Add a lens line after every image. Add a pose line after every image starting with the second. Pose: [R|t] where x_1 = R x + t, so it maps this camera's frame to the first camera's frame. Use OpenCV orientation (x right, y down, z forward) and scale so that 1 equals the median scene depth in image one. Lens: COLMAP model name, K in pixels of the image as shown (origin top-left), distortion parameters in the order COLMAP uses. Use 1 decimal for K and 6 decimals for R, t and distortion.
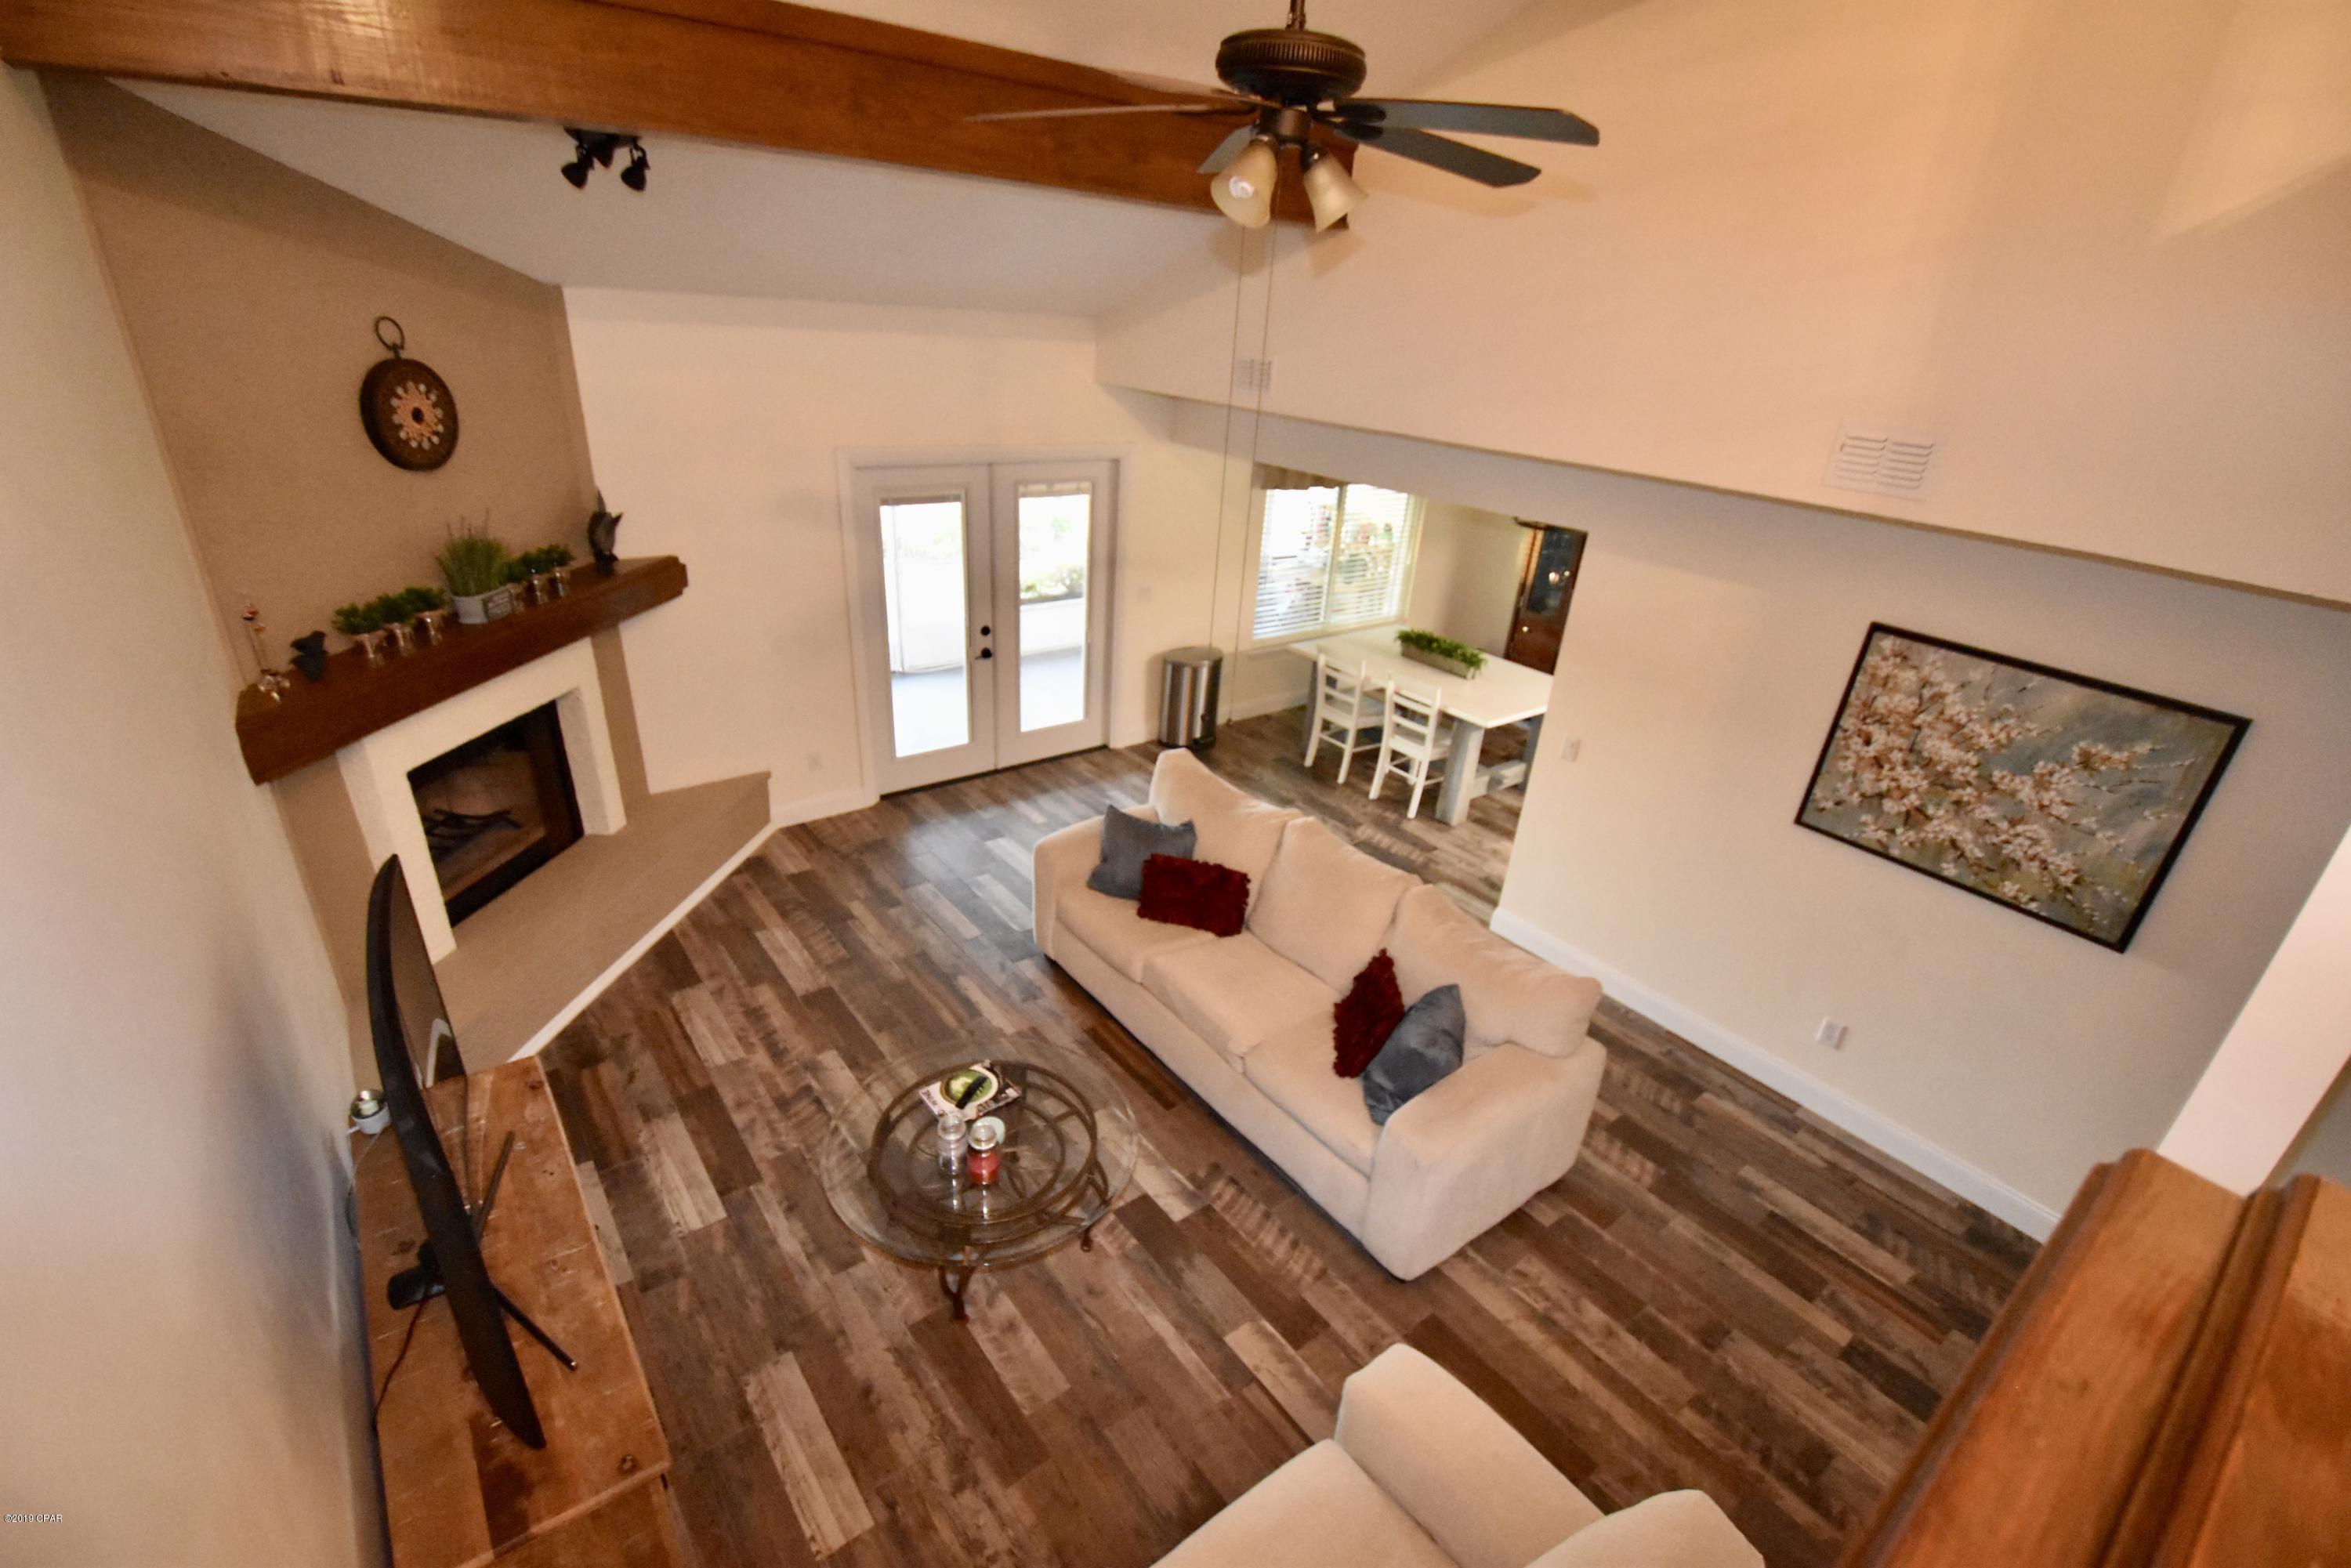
lens RADIAL K [[1026.7, 0, 1178.0], [0, 1026.7, 802.9], [0, 0, 1]] dist [0.012412, -0.020333]
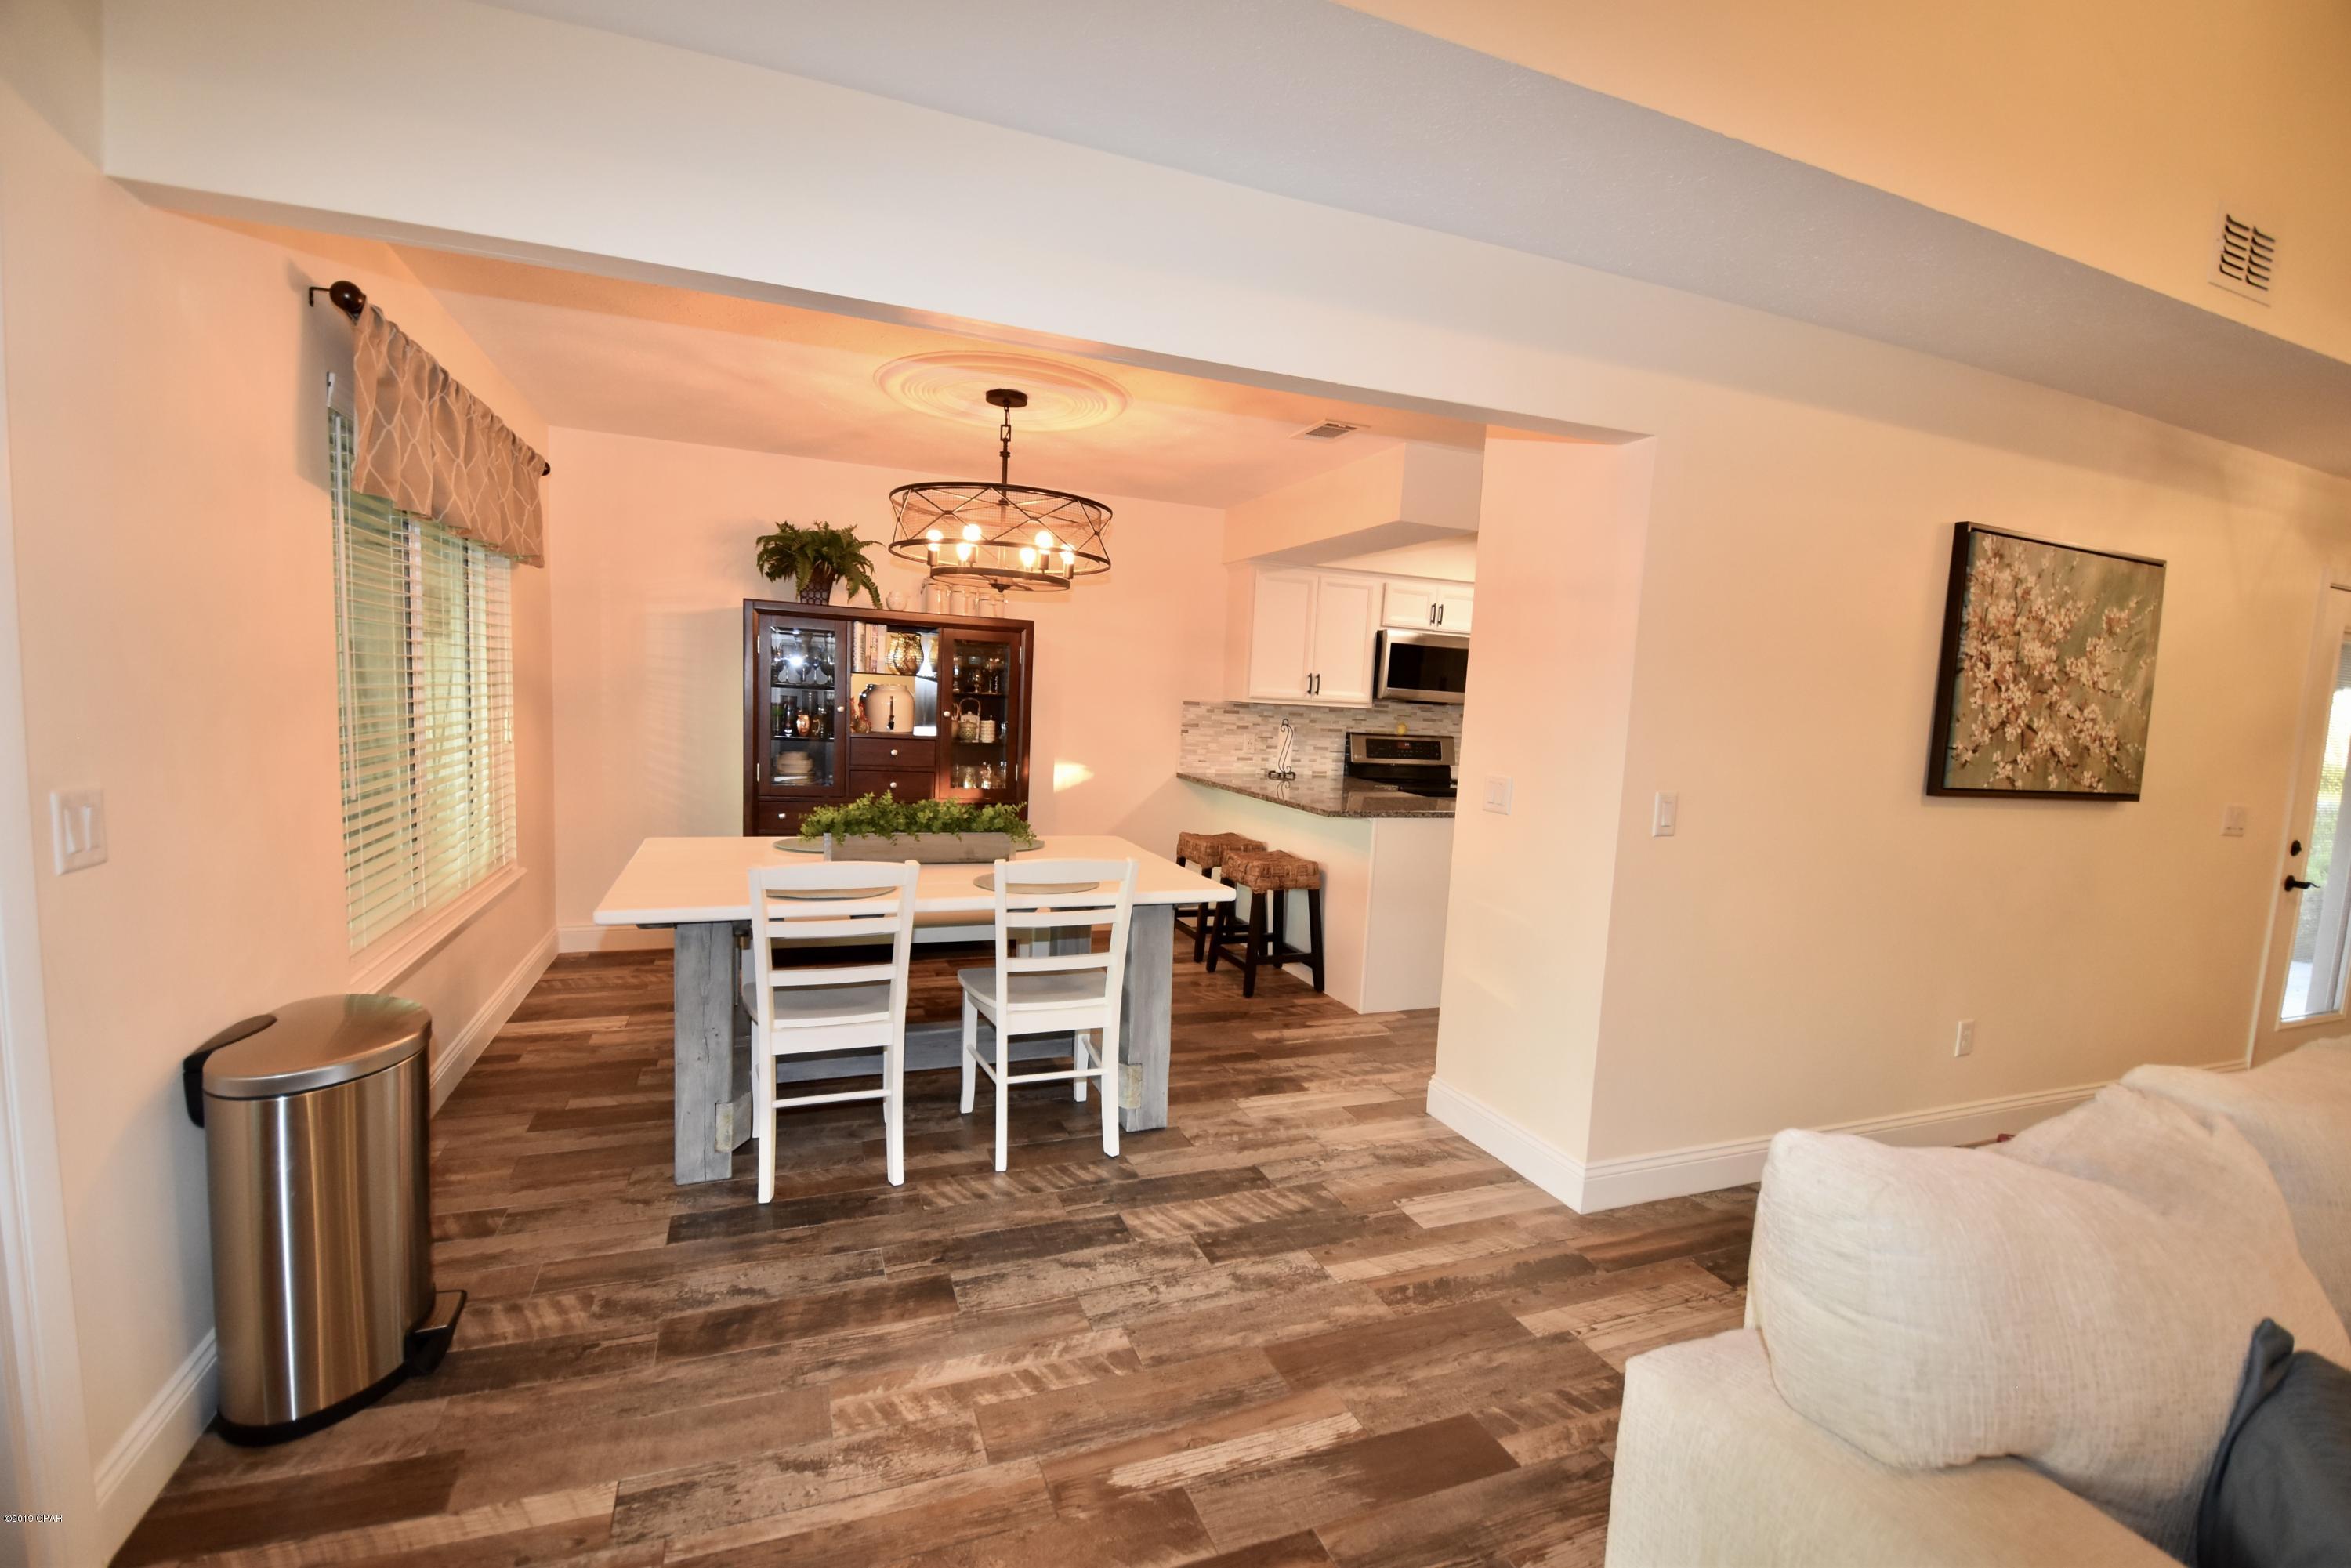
lens RADIAL K [[1026.7, 0, 1175.4], [0, 1026.7, 807.9], [0, 0, 1]] dist [0.012412, -0.020333]
pose [[0.284019, -0.156049, 0.946035, -0.314185], [0.387687, 0.921105, 0.035545, -0.239760], [-0.876944, 0.356670, 0.322110, 1.373412]]
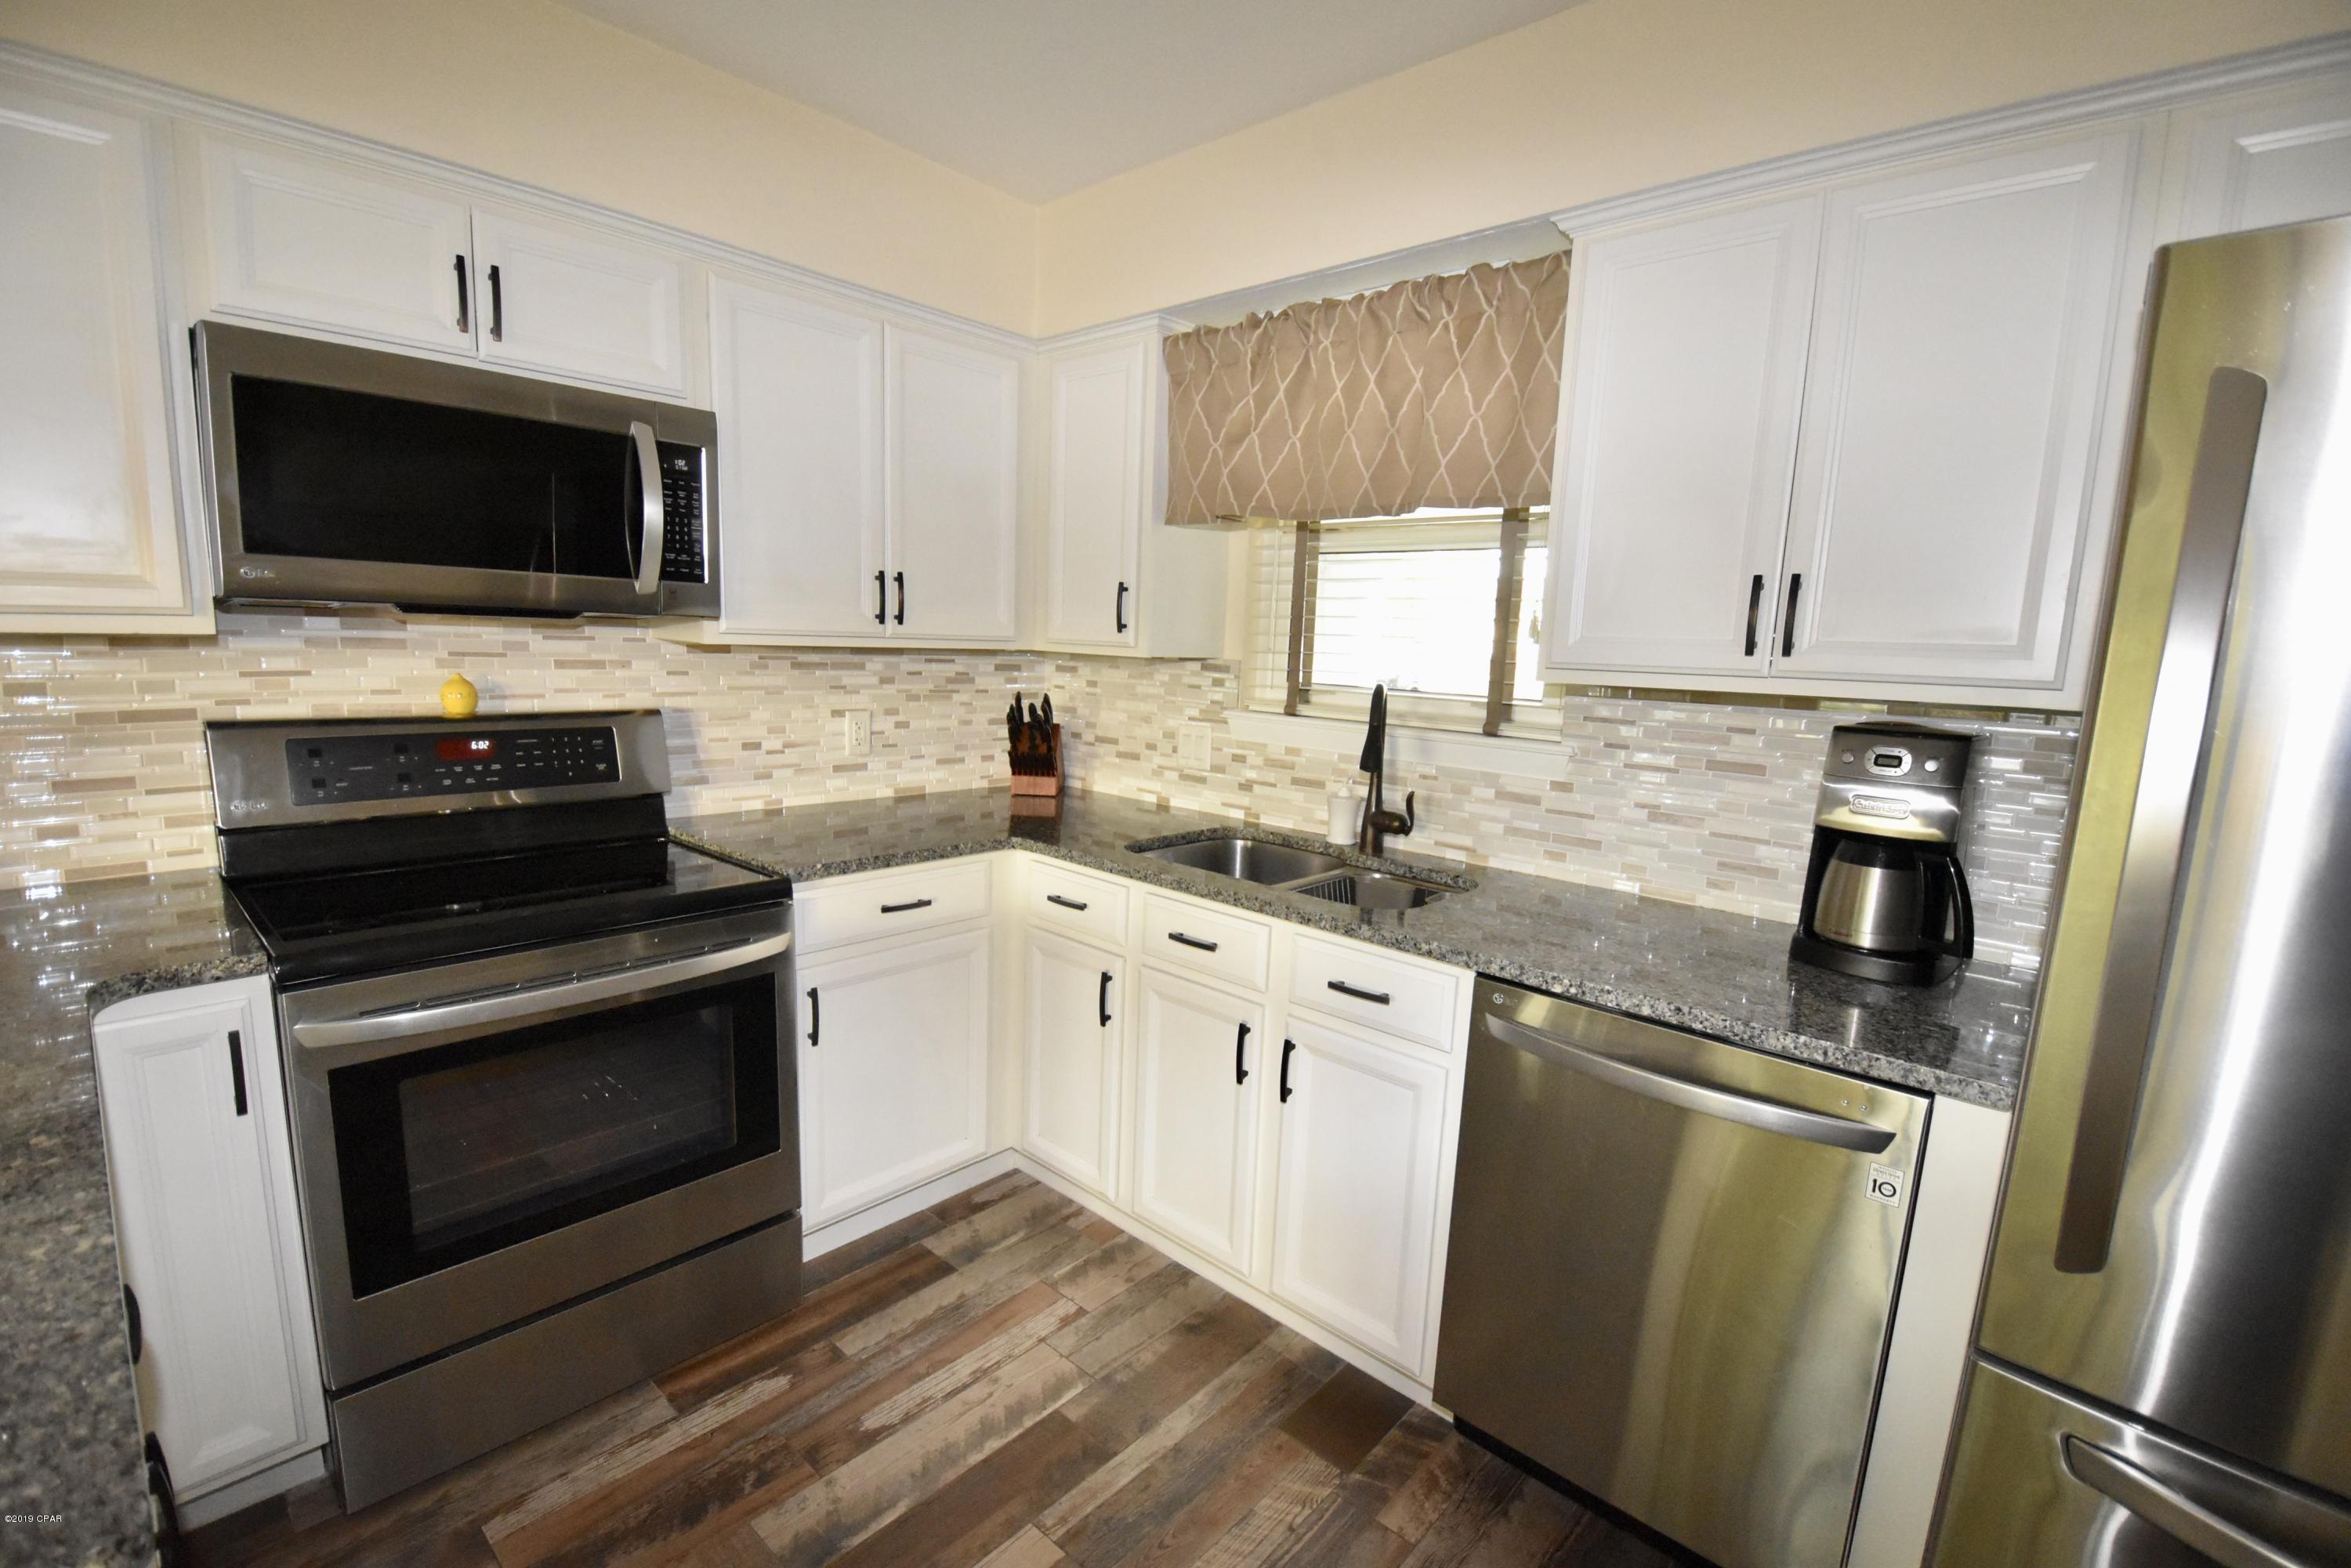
lens RADIAL K [[1026.7, 0, 1173.5], [0, 1026.7, 803.4], [0, 0, 1]] dist [0.012412, -0.020333]
pose [[-0.171061, -0.229624, 0.958129, 0.850879], [0.383393, 0.880303, 0.279422, -0.109523], [-0.907606, 0.415138, -0.062549, 1.260668]]
